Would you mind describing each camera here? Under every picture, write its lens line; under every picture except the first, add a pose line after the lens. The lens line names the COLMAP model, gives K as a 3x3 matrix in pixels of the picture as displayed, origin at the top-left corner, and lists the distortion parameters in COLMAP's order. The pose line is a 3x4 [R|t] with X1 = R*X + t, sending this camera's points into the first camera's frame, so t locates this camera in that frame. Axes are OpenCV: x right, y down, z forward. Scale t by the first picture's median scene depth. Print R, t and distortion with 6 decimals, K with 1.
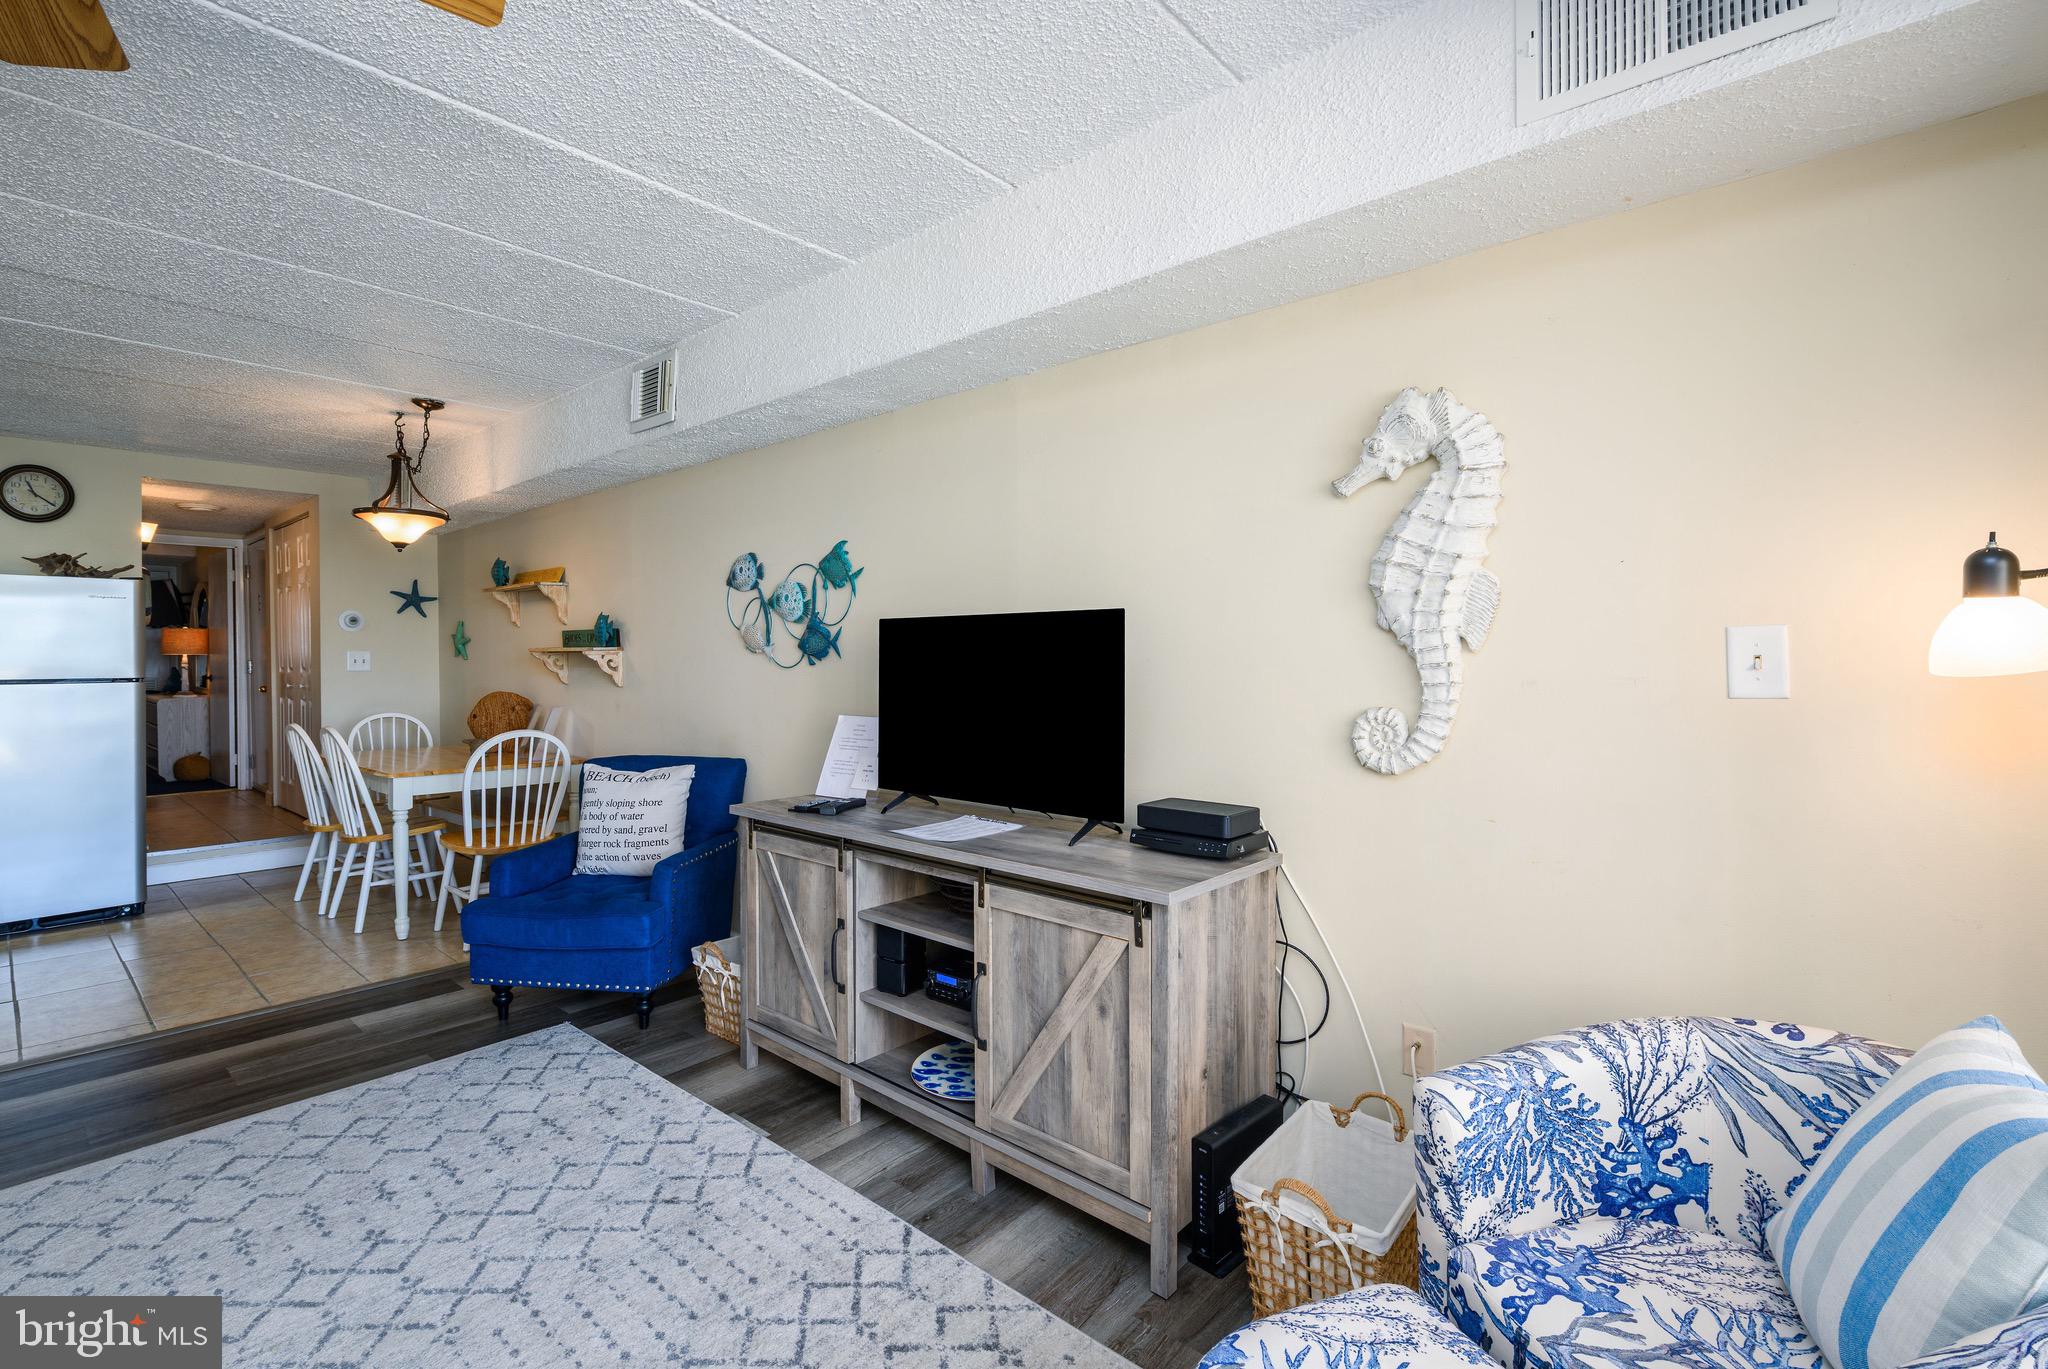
lens RADIAL K [[908.5, 0, 1004.1], [0, 908.5, 658.1], [0, 0, 1]] dist [-0.004647, -0.001162]
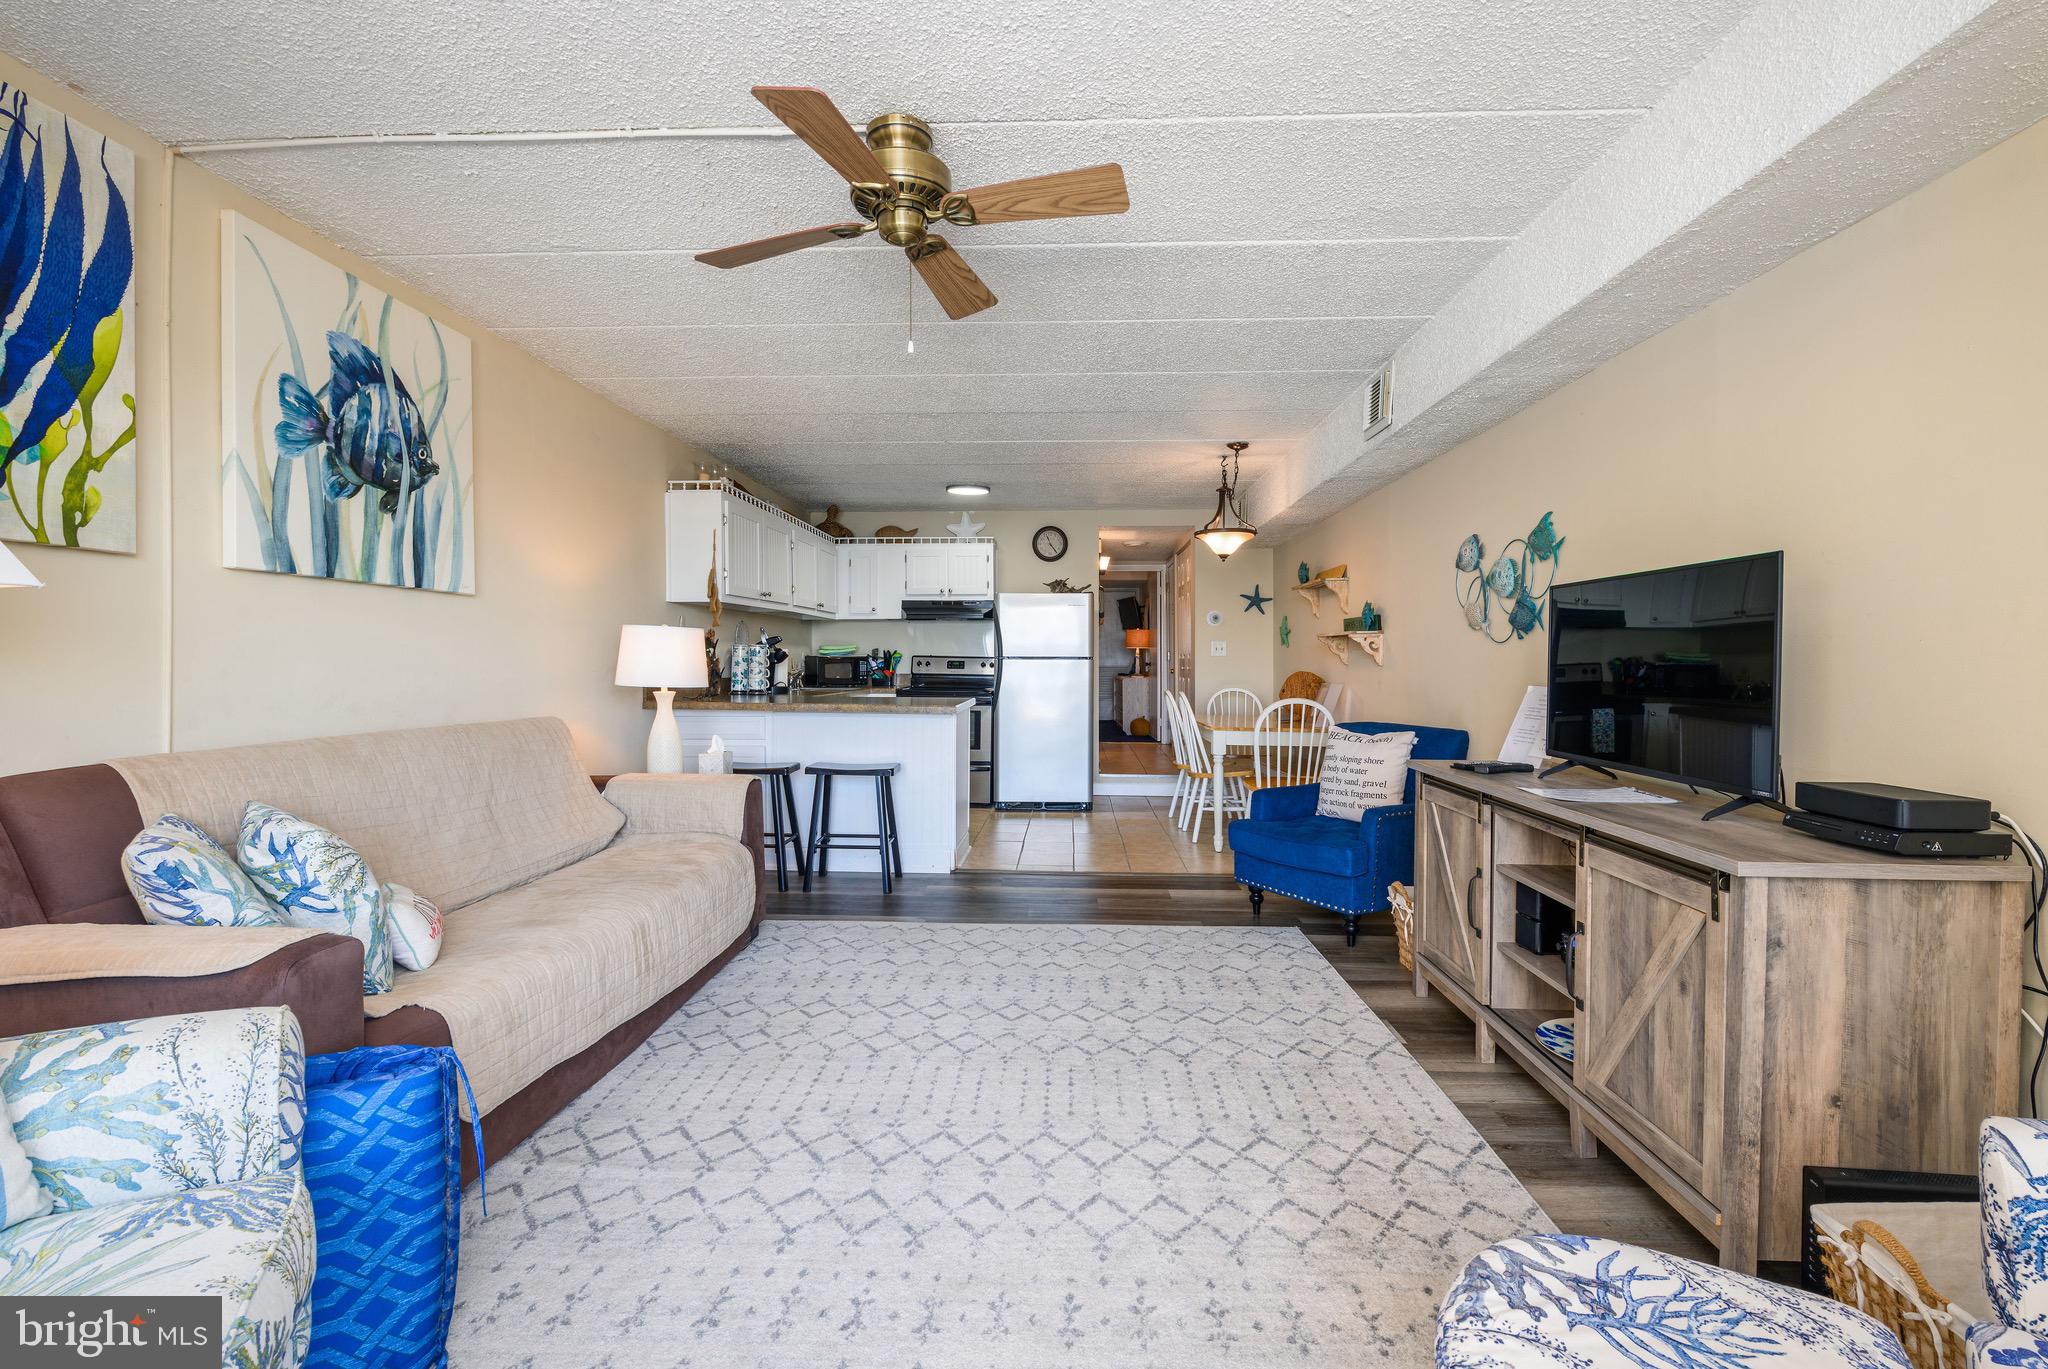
lens RADIAL K [[883.6, 0, 1032.7], [0, 883.6, 671.3], [0, 0, 1]] dist [-0.001945, -0.000831]
pose [[0.632489, 0.017142, -0.774379, 0.203075], [-0.007356, 0.999843, 0.016125, 0.030982], [0.774534, -0.004503, 0.632516, -0.041769]]
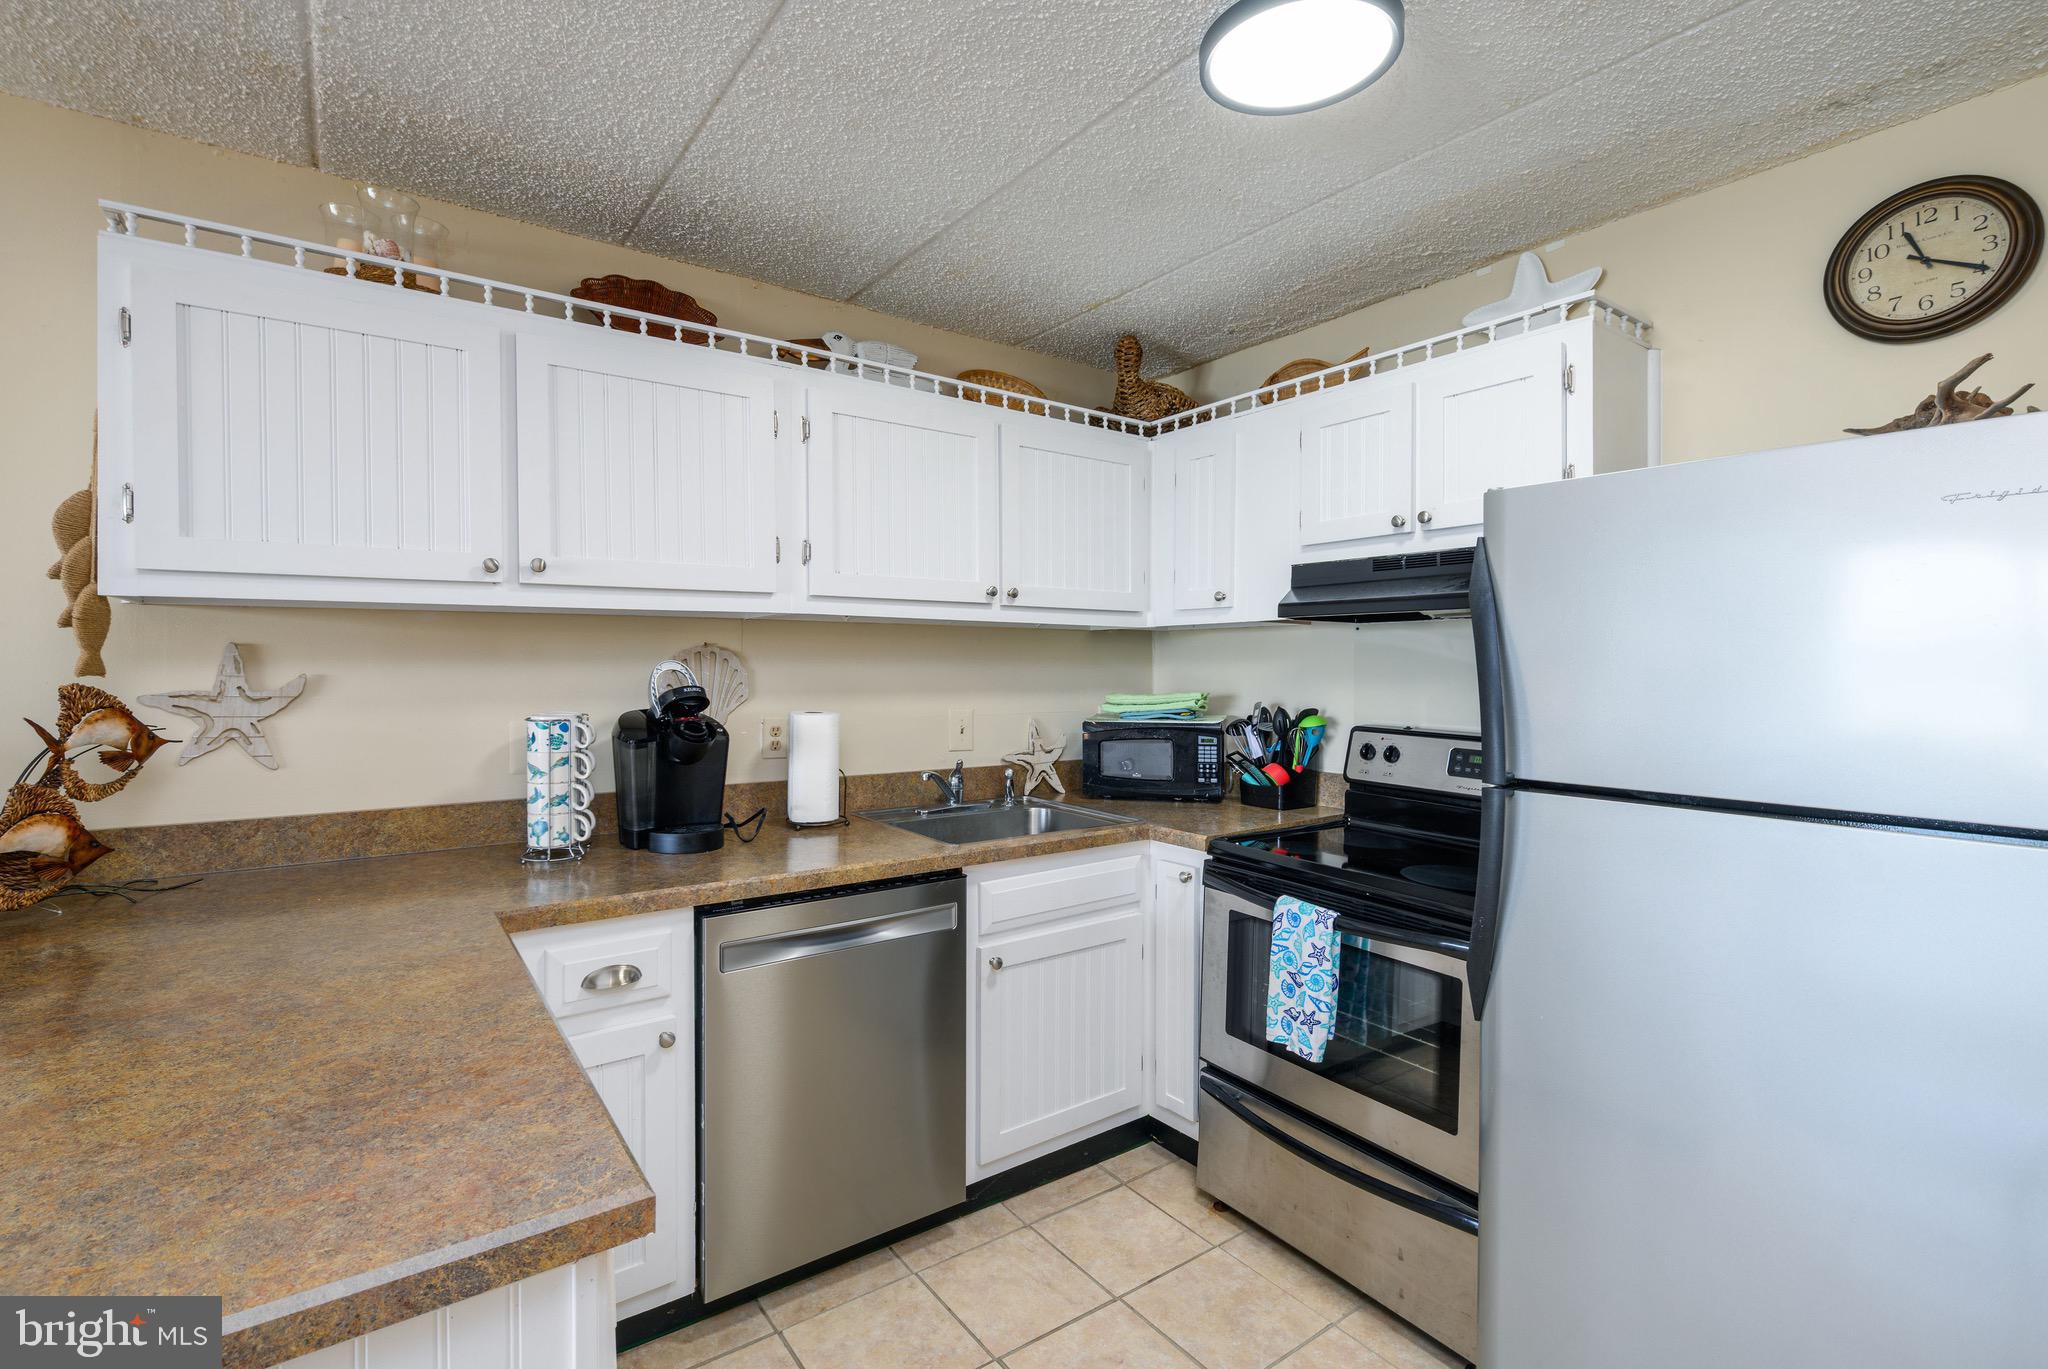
lens RADIAL K [[927.8, 0, 986.4], [0, 927.8, 672.8], [0, 0, 1]] dist [-0.002286, -0.000746]
pose [[-0.215535, 0.010494, -0.976440, -0.936911], [-0.007196, 0.999898, 0.012334, -0.027236], [0.976470, 0.009685, -0.215437, 1.061565]]
